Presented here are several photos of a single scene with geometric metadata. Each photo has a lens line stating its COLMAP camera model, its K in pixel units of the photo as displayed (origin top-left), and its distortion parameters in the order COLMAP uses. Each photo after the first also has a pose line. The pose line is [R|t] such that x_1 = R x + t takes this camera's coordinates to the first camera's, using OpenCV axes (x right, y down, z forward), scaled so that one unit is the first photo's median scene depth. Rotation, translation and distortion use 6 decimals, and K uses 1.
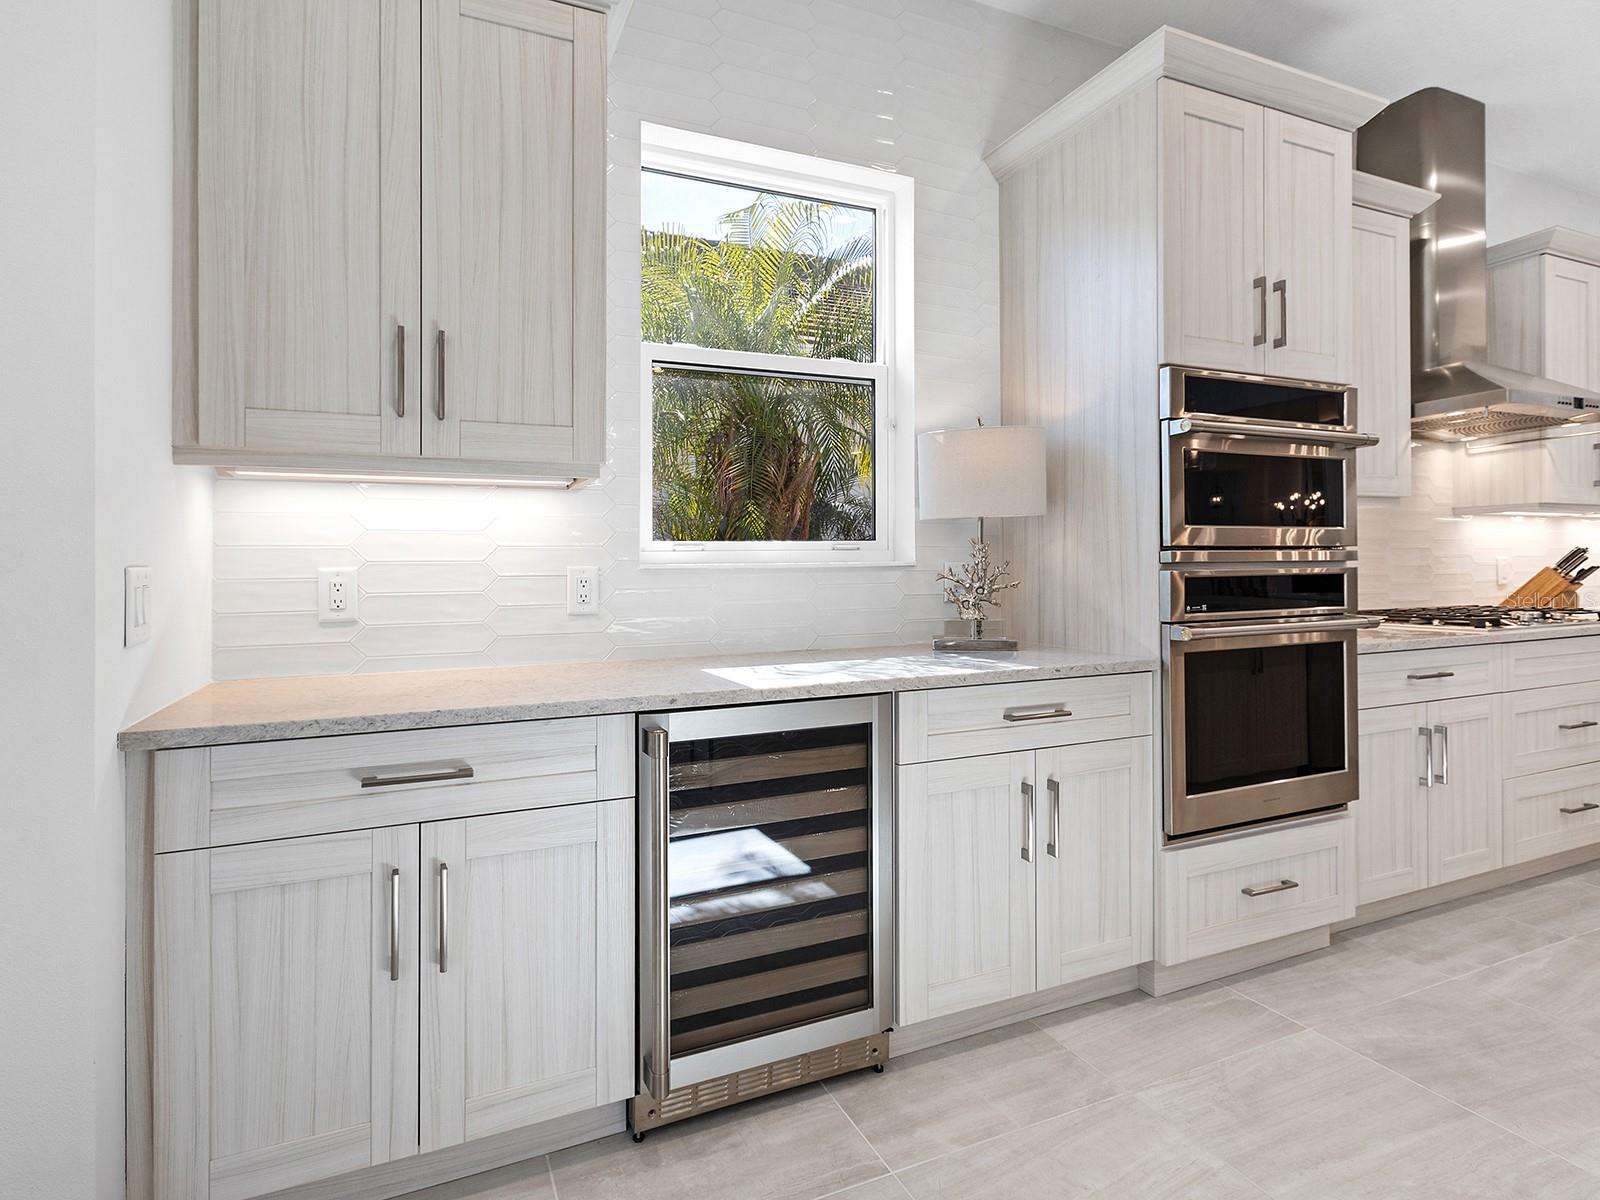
lens RADIAL K [[822.4, 0, 795.5], [0, 822.4, 568.9], [0, 0, 1]] dist [-0.000018, -0.000141]
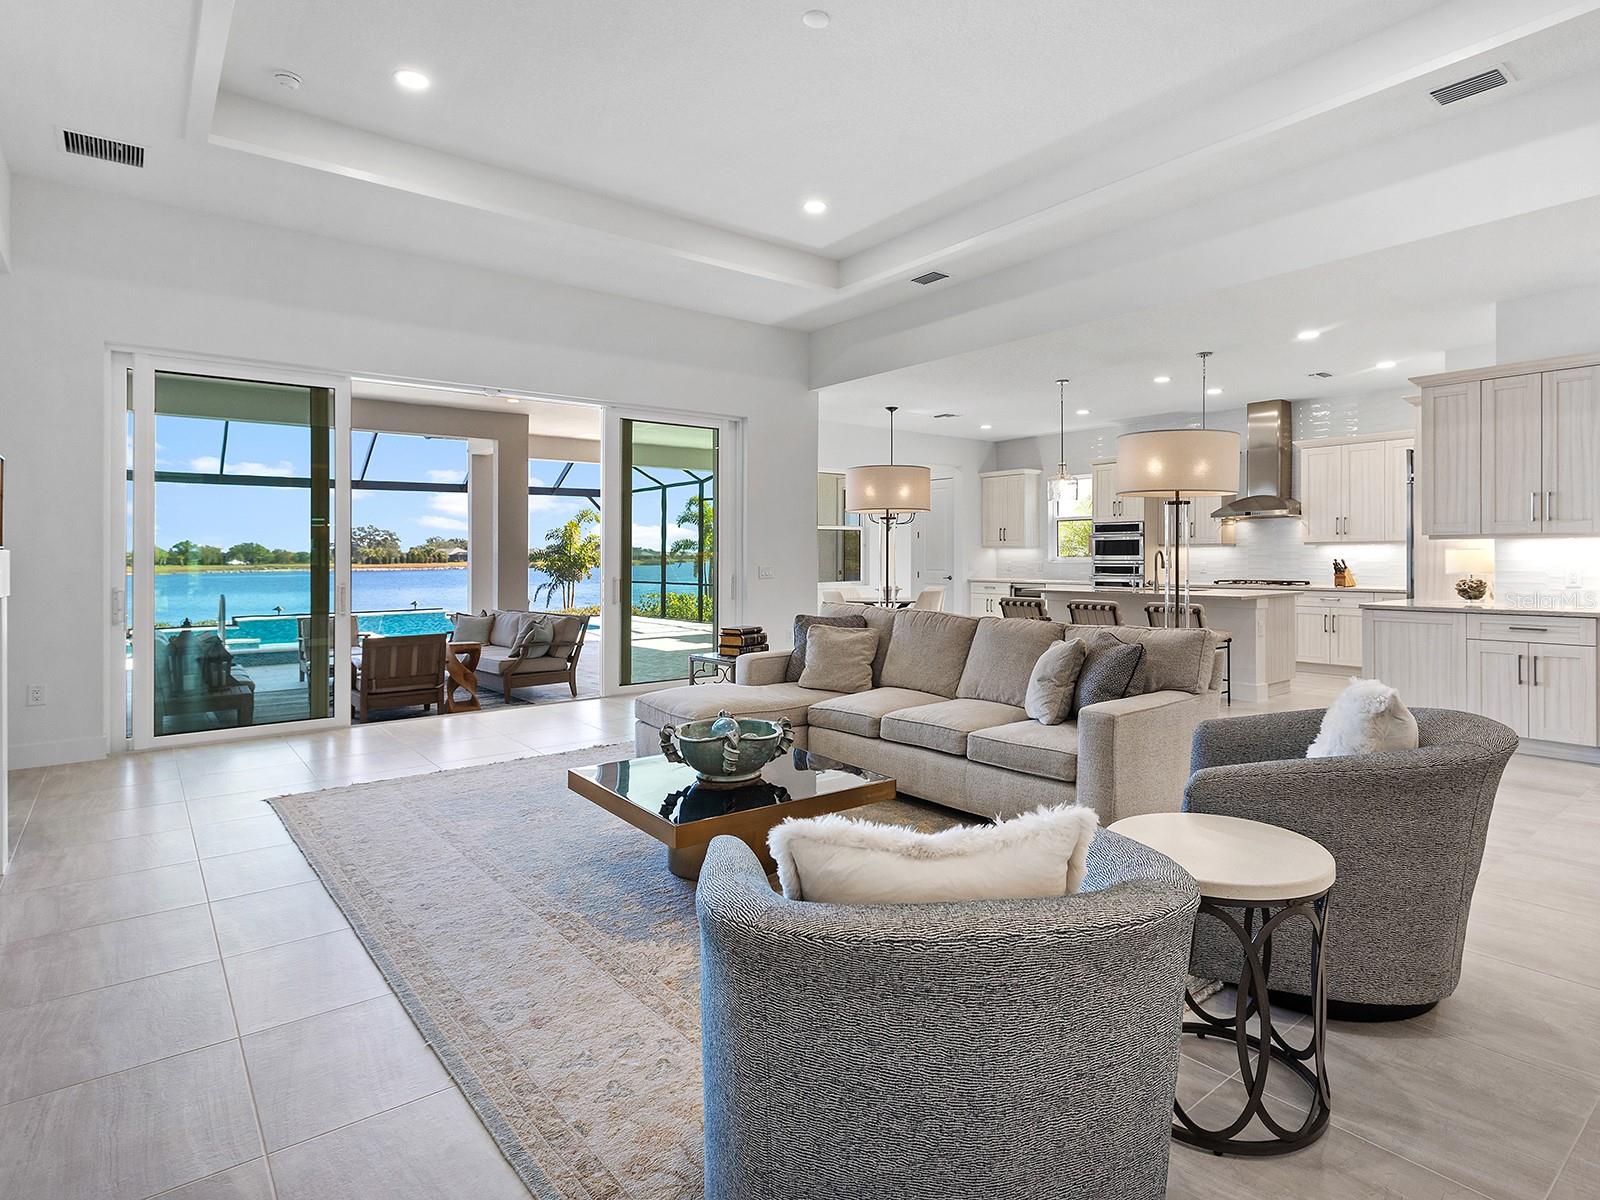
lens RADIAL K [[863.1, 0, 872.8], [0, 863.1, 545.3], [0, 0, 1]] dist [-0.003960, -0.000848]
pose [[0.289951, -0.002237, -0.957039, 5.972696], [0.000126, 0.999997, -0.002299, -0.121520], [0.957041, 0.000546, 0.289951, -2.100742]]
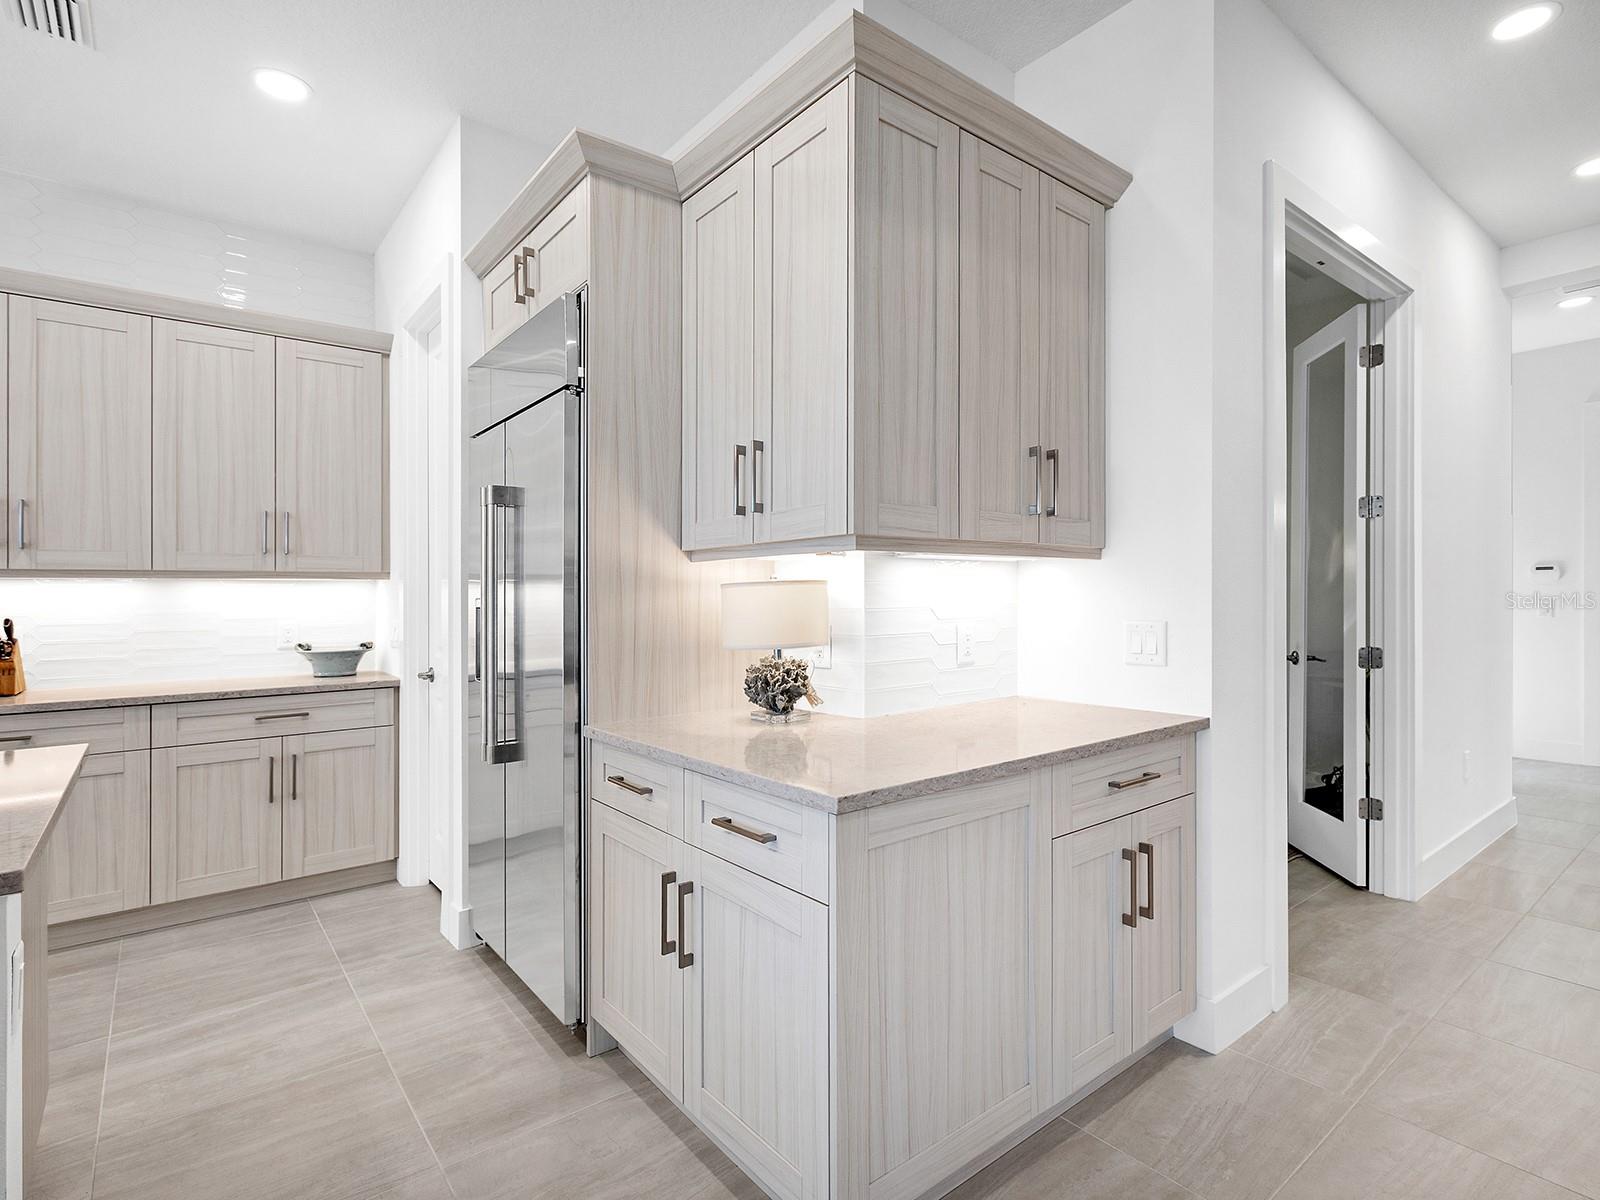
lens RADIAL K [[825.7, 0, 795.0], [0, 825.7, 604.0], [0, 0, 1]] dist [0.020103, -0.000096]
pose [[0.971218, -0.002414, 0.238178, 3.093178], [0.001722, 0.999994, 0.003112, -0.084882], [-0.238184, -0.002612, 0.971216, -0.067282]]
